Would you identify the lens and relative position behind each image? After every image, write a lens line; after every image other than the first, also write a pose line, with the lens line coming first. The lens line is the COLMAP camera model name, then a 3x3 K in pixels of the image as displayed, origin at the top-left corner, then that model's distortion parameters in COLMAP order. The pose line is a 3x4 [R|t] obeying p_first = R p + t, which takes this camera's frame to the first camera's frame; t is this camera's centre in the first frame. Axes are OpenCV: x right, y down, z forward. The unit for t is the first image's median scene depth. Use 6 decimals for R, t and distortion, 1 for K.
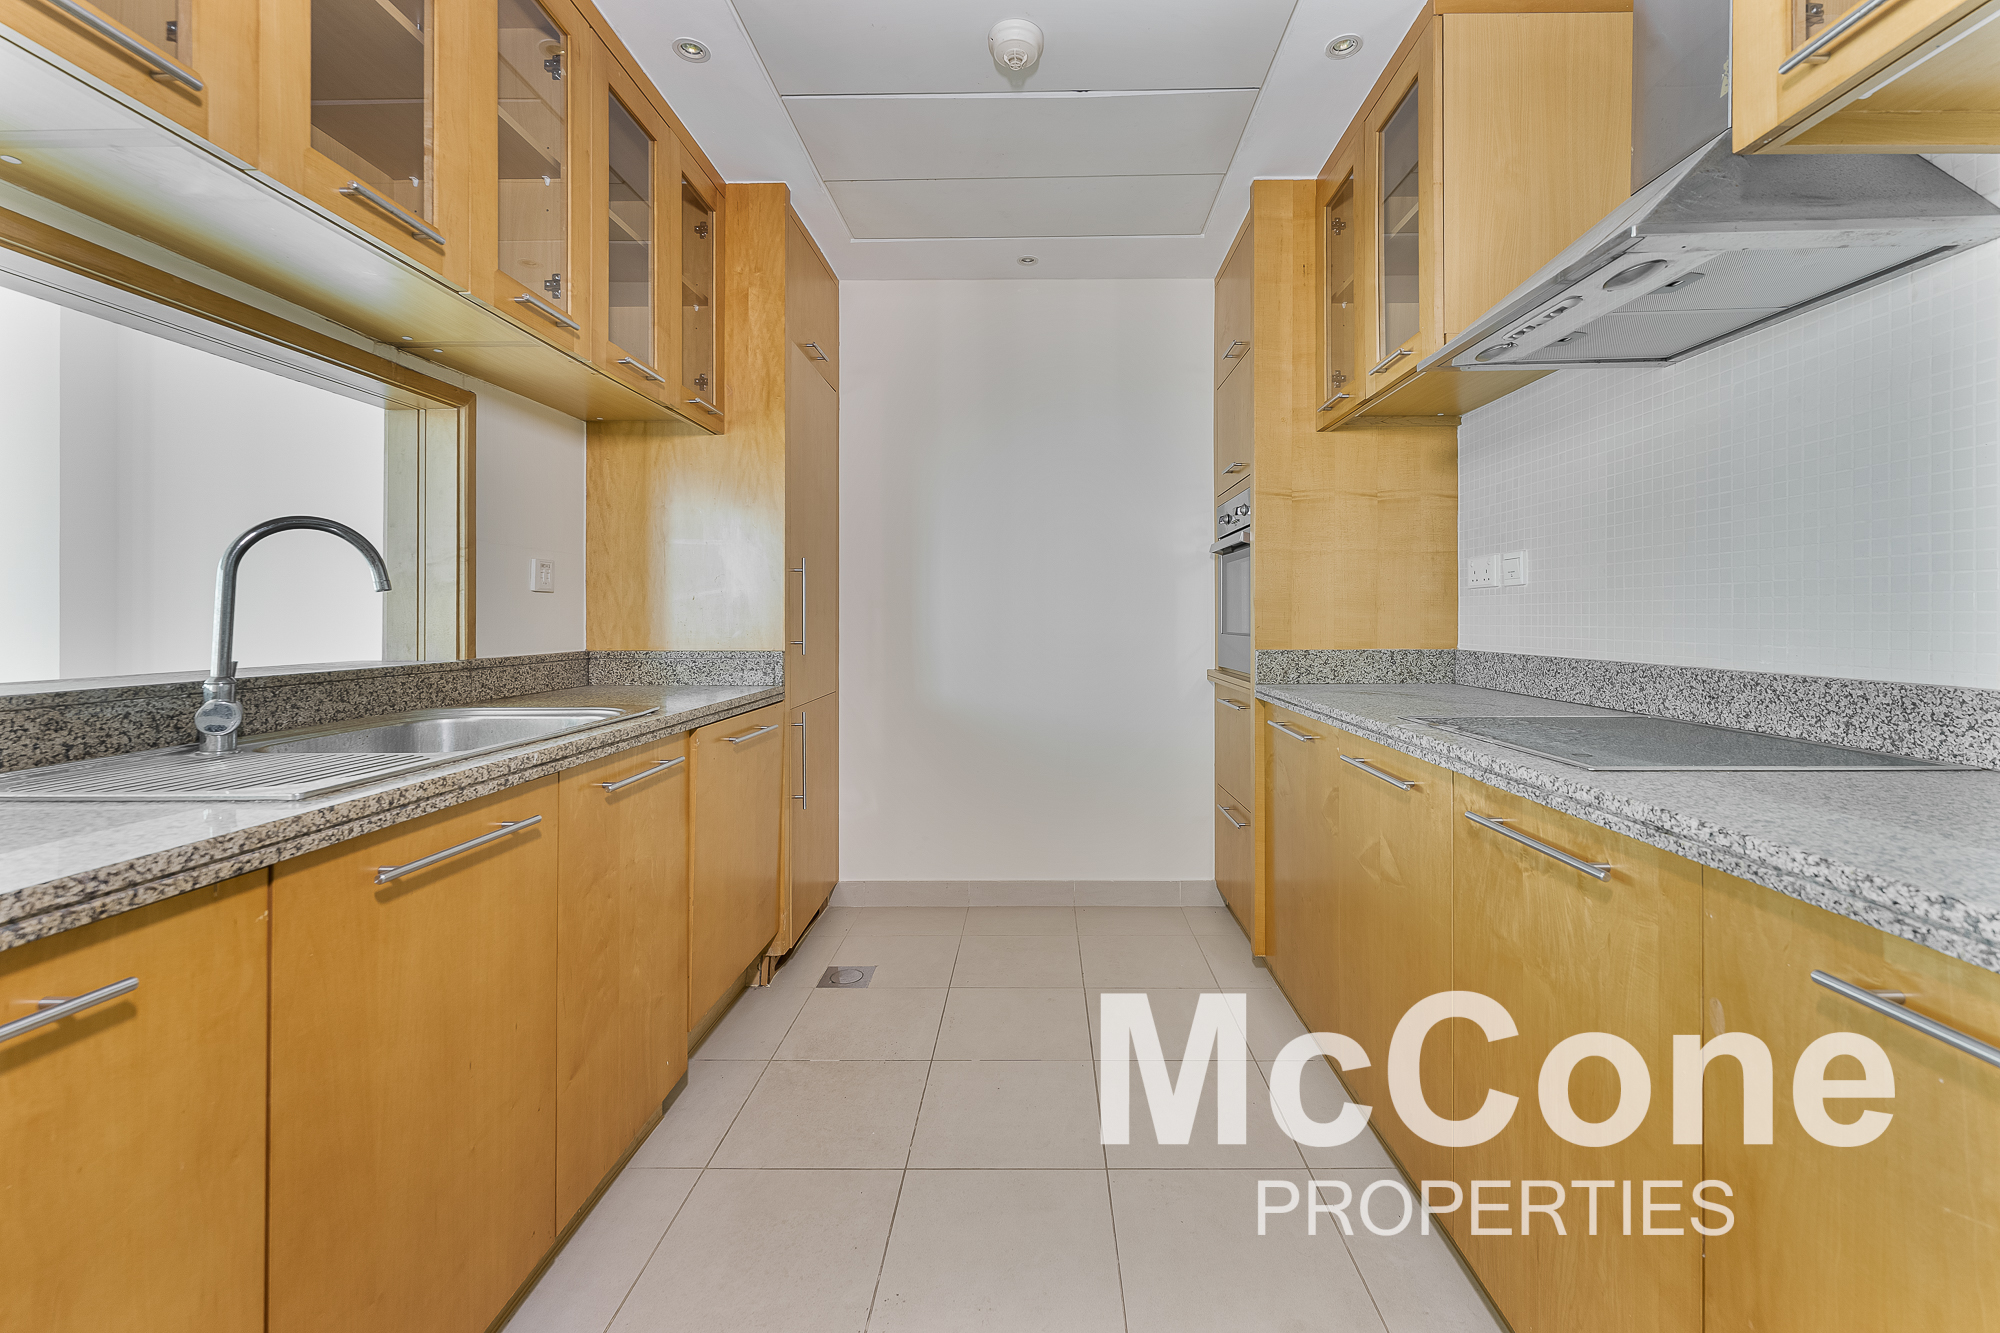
lens RADIAL K [[814.9, 0, 1024.9], [0, 814.9, 612.5], [0, 0, 1]] dist [0.000473, -0.000750]
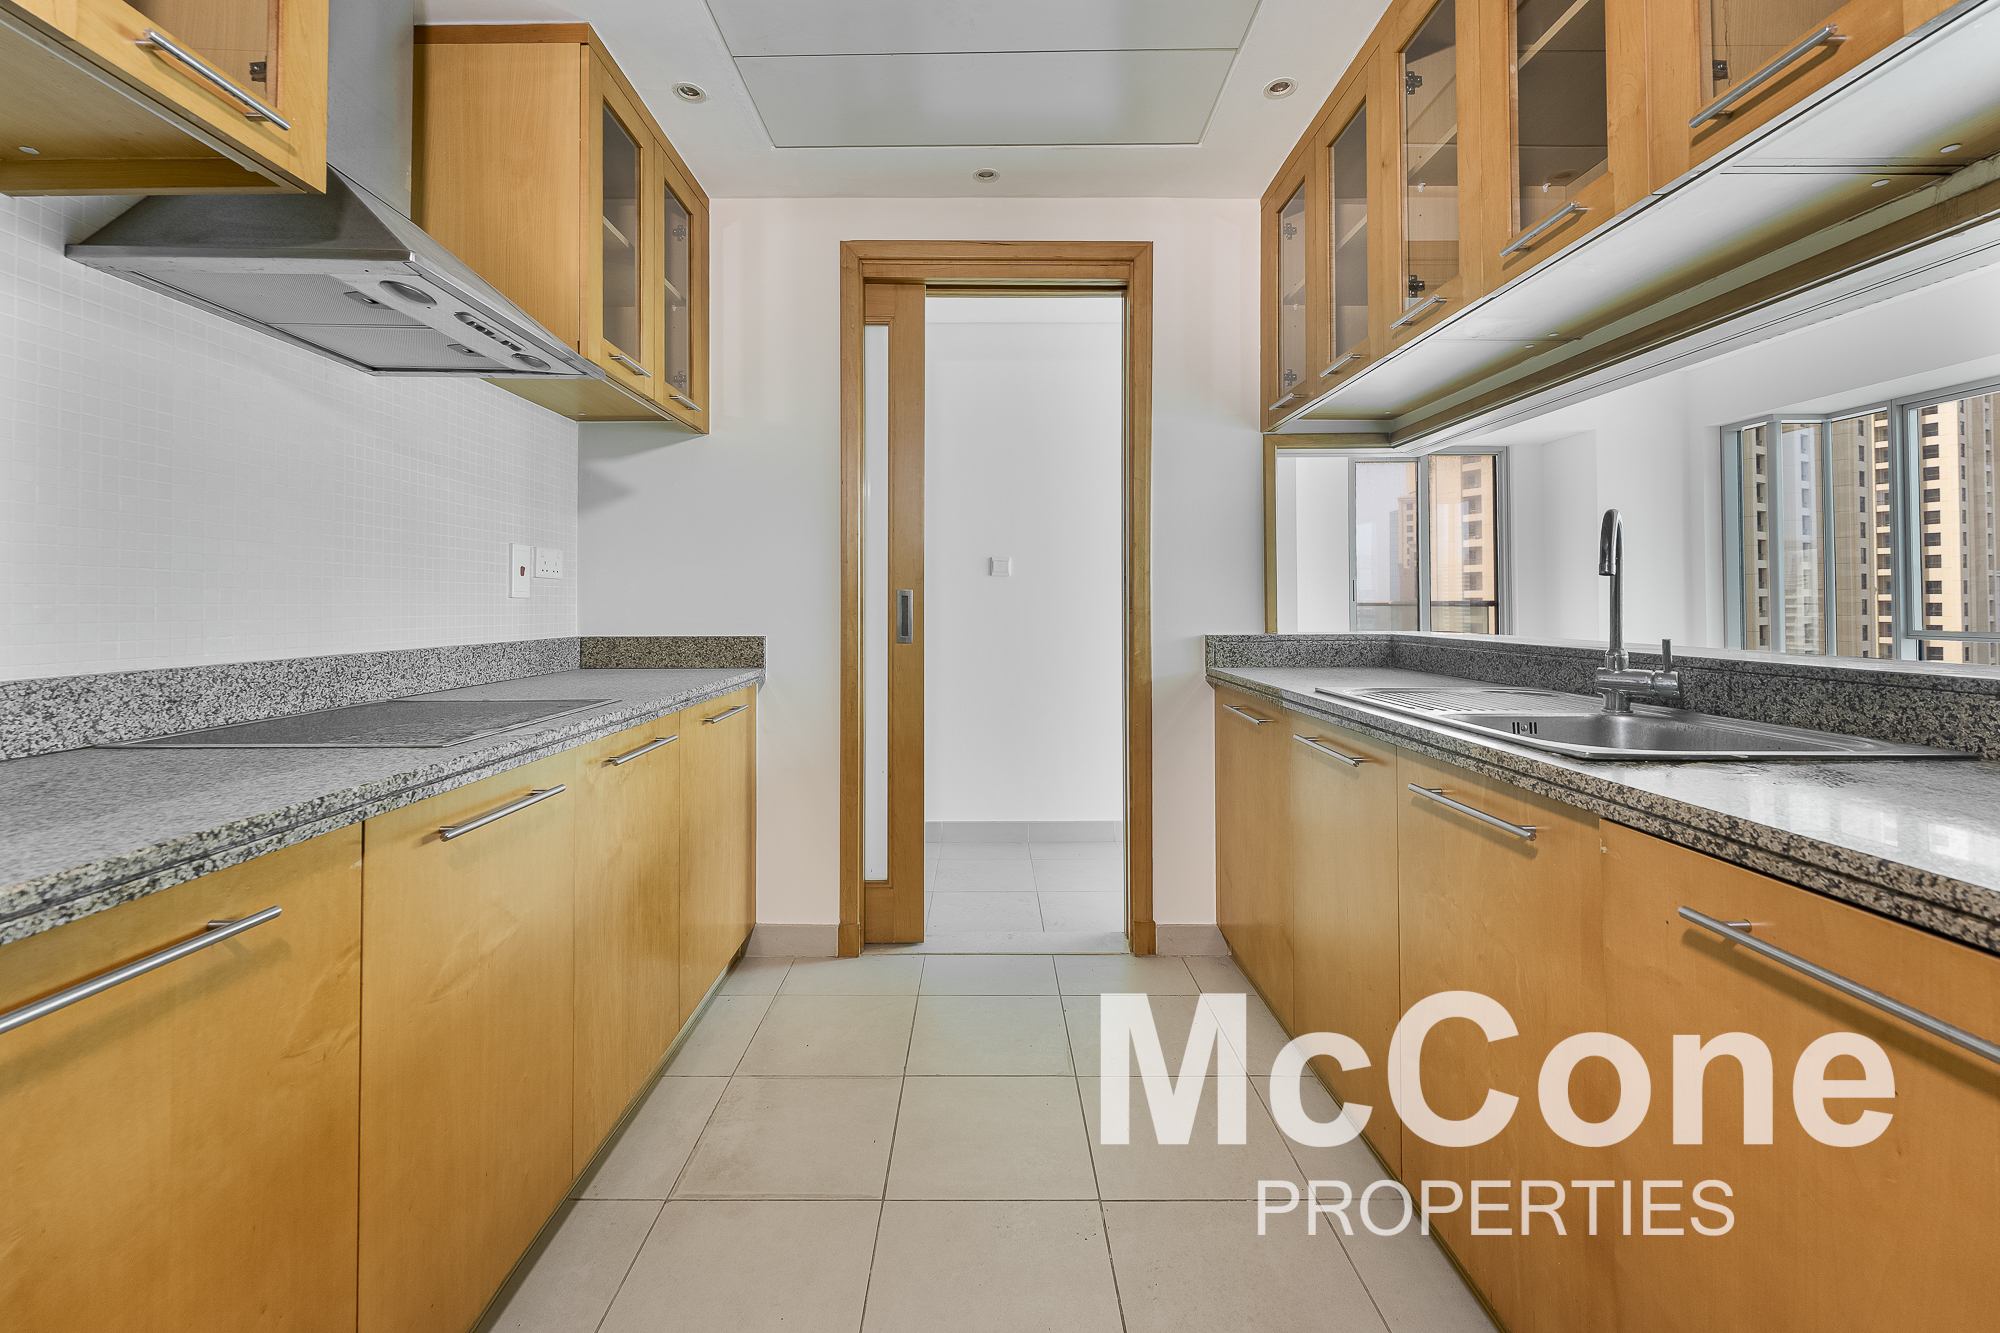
lens RADIAL K [[814.9, 0, 987.1], [0, 814.9, 596.8], [0, 0, 1]] dist [0.000473, -0.000750]
pose [[-0.999928, 0.005528, -0.010653, -0.015676], [0.005678, 0.999884, -0.014112, 0.008983], [0.010574, -0.014172, -0.999844, 1.740486]]
